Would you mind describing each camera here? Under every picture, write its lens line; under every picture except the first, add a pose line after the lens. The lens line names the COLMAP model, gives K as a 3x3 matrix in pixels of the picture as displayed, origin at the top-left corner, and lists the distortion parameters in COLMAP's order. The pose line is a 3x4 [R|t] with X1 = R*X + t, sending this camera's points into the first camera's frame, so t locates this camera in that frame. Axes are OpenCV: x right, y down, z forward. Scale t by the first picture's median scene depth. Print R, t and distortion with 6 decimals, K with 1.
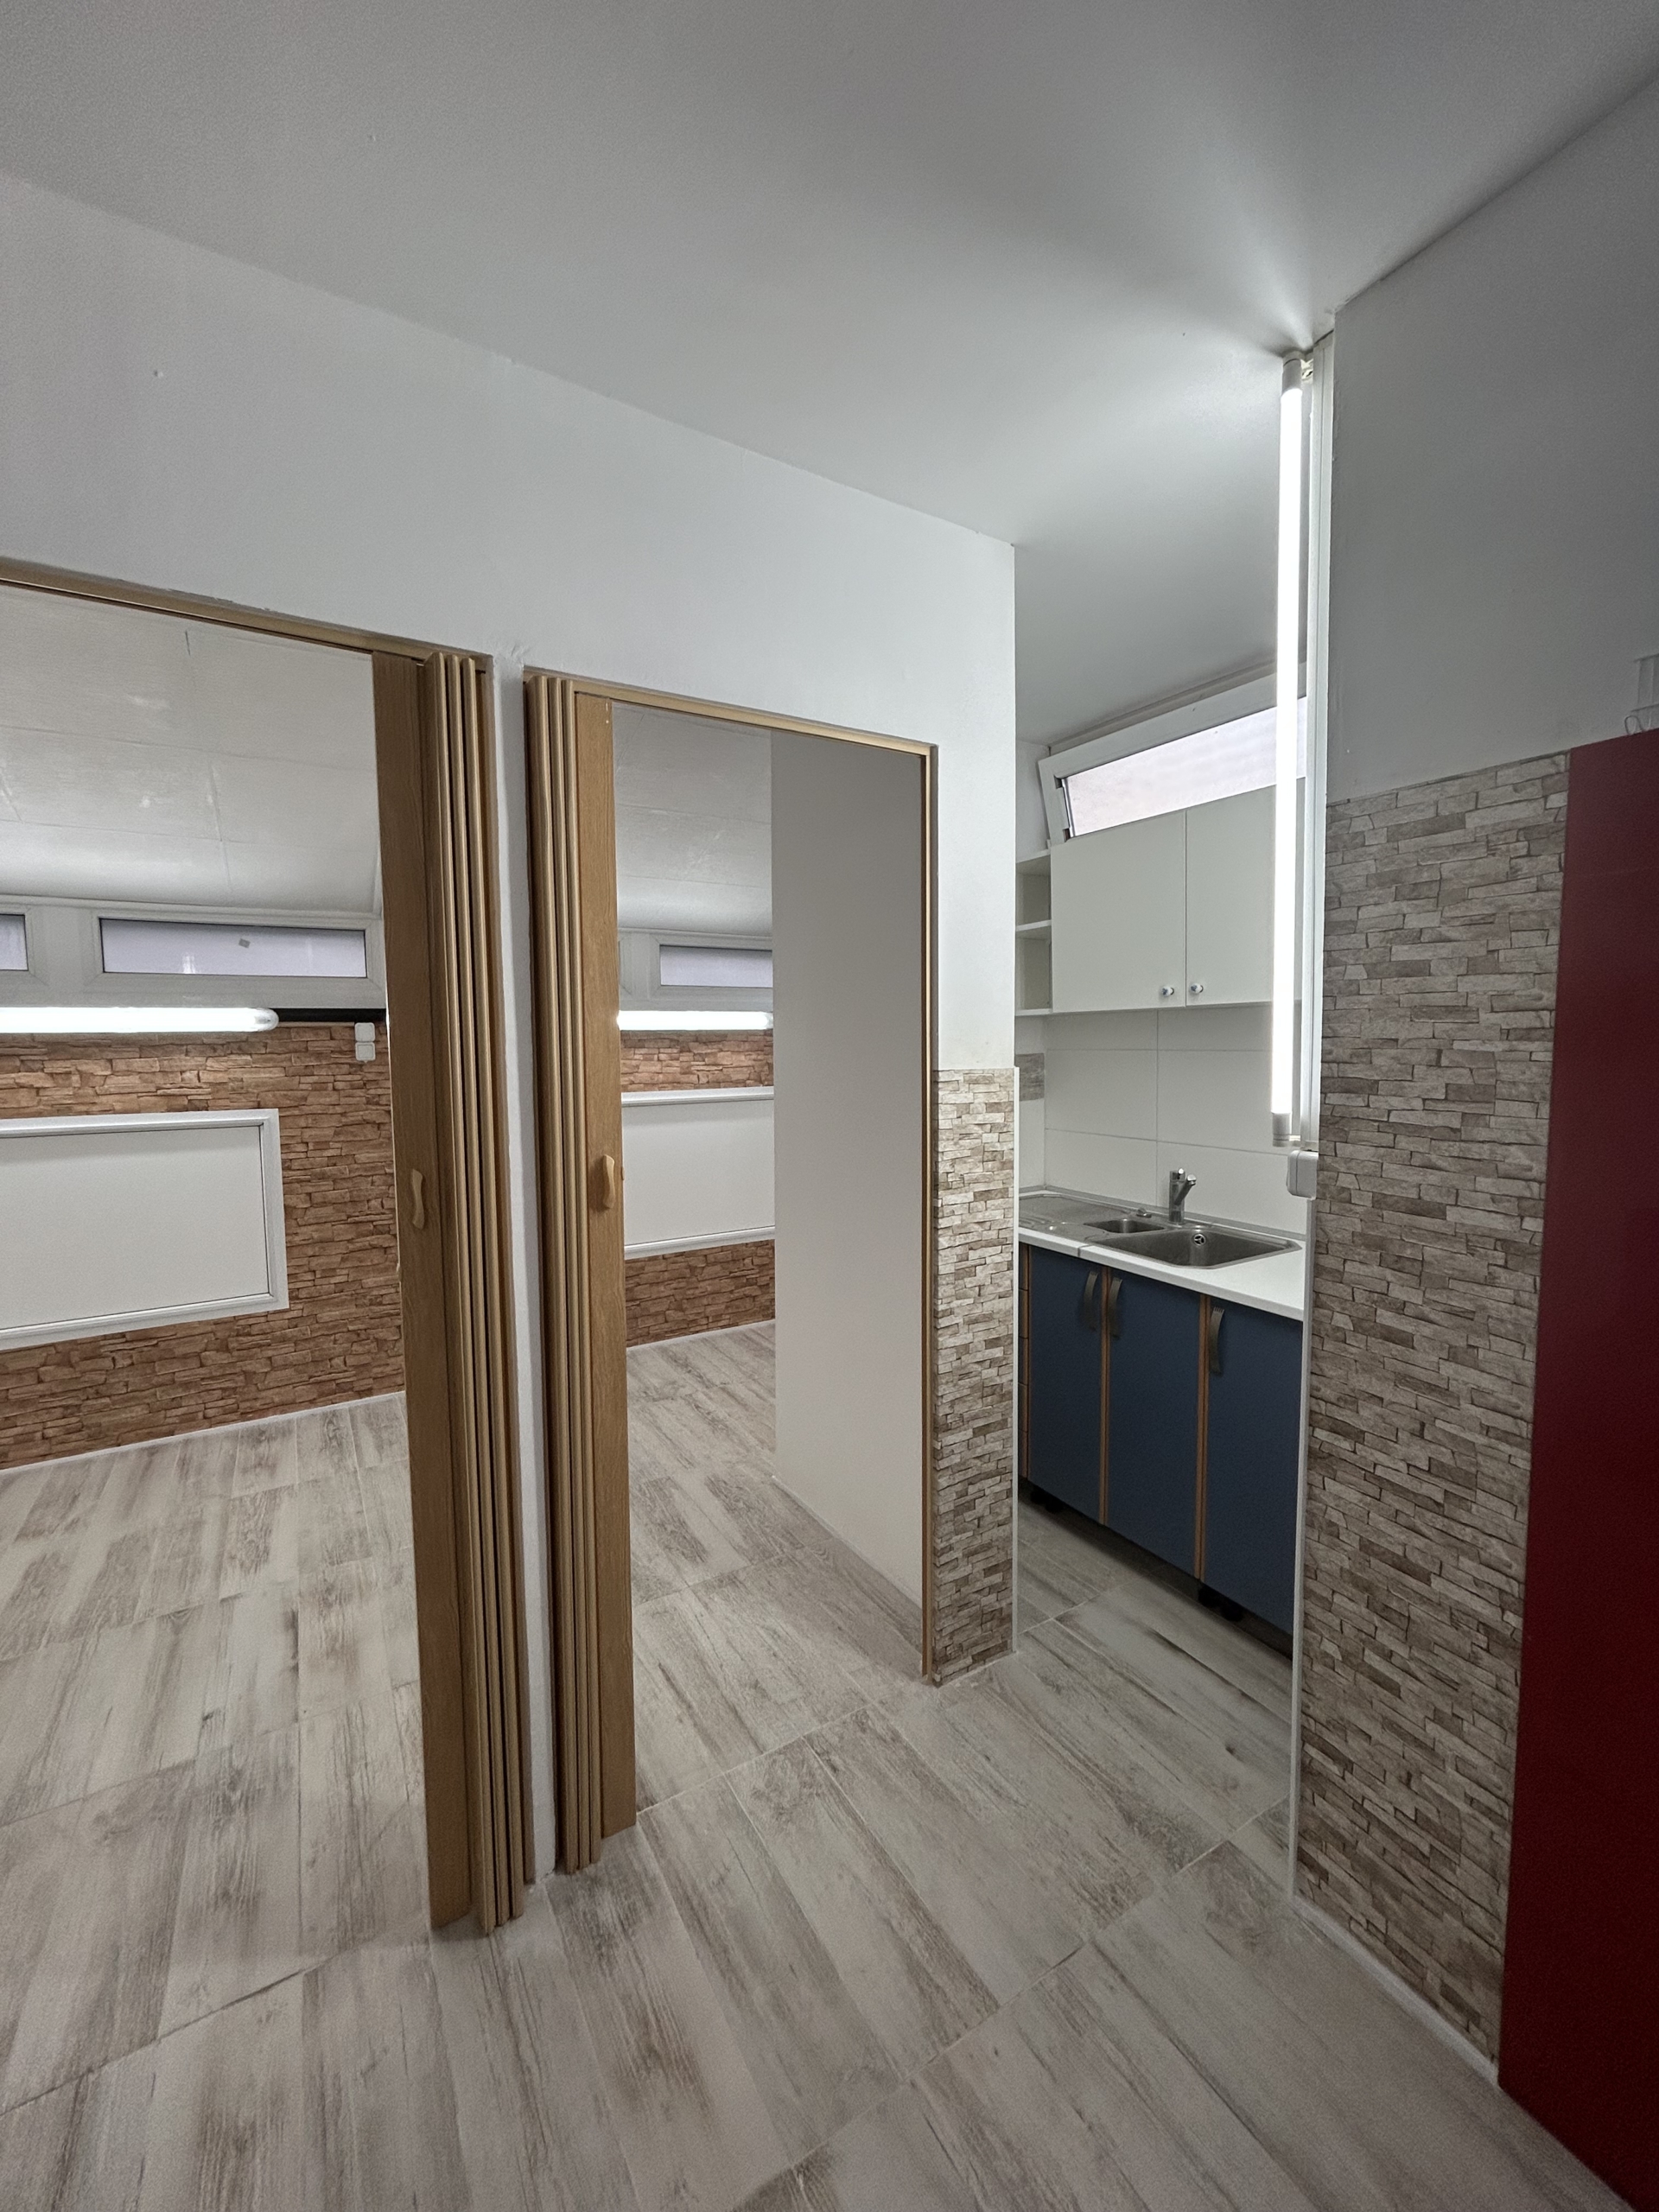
lens RADIAL K [[897.0, 0, 828.9], [0, 897.0, 1076.4], [0, 0, 1]] dist [-0.001284, -0.000219]
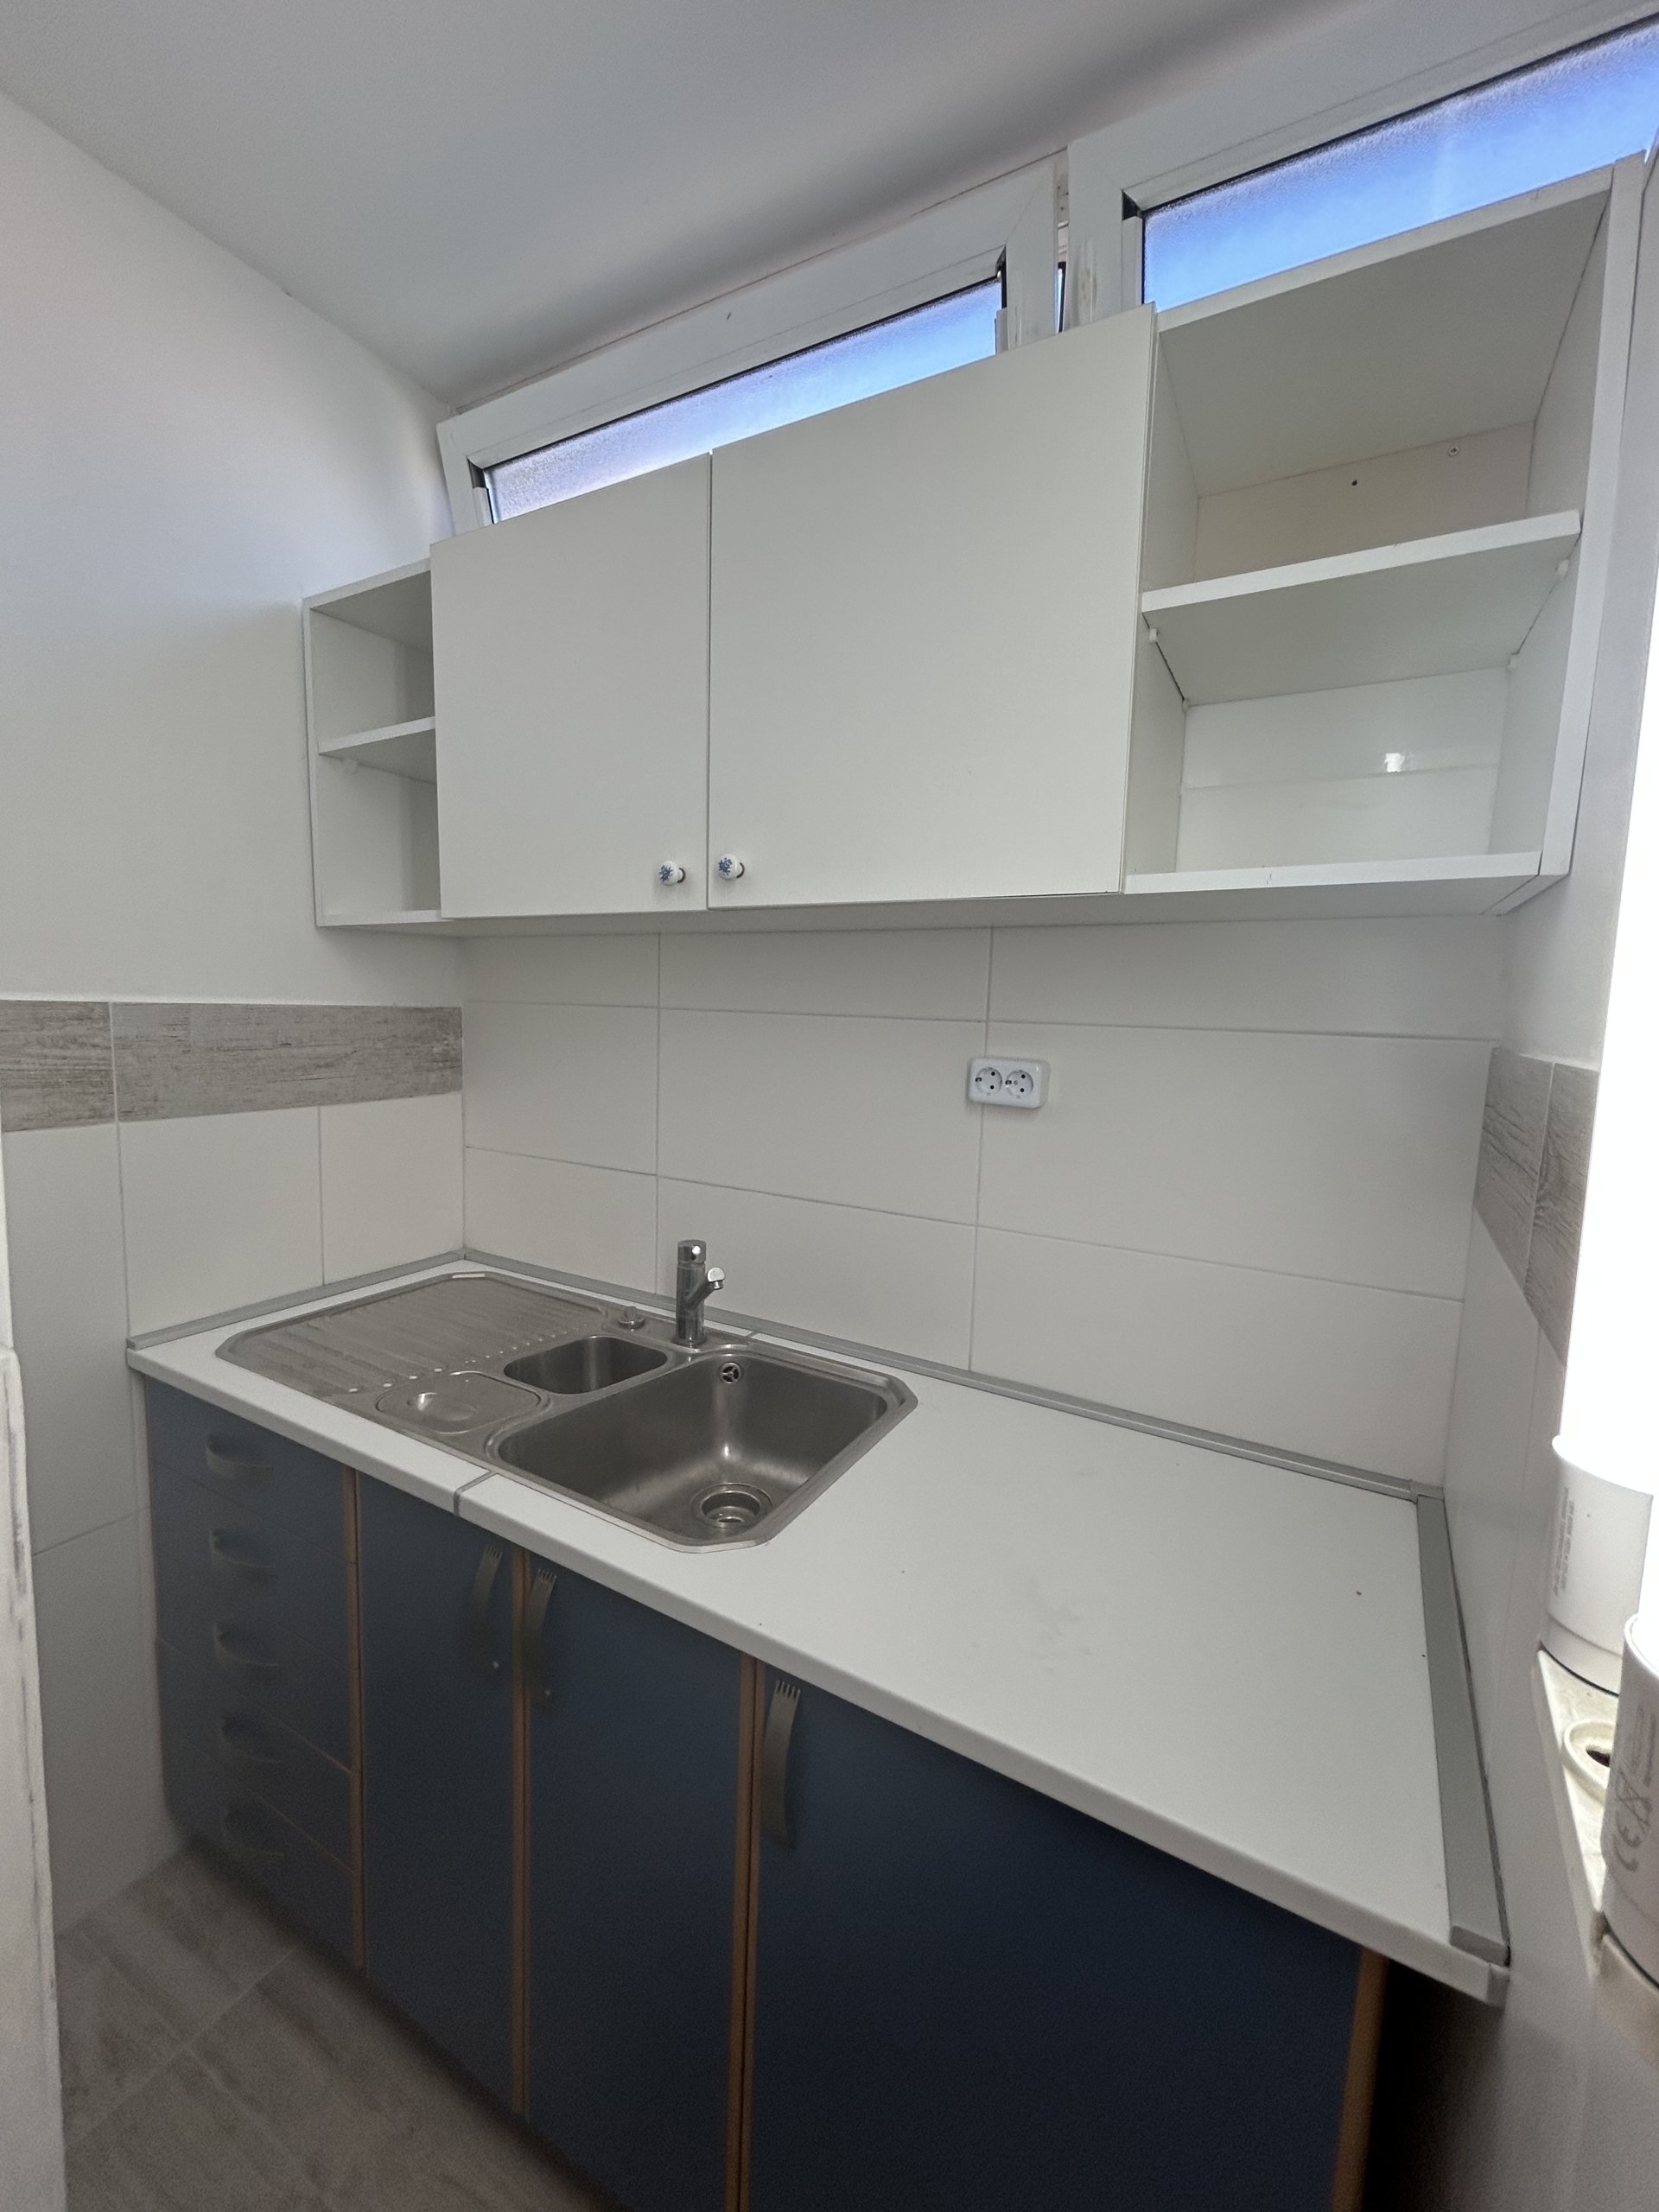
lens RADIAL K [[893.7, 0, 829.5], [0, 893.7, 1106.0], [0, 0, 1]] dist [-0.000668, 0.000099]
pose [[0.870022, -0.023244, 0.492465, 0.206328], [-0.014794, 0.997207, 0.073203, -0.011170], [-0.492791, -0.070974, 0.867249, 0.520099]]
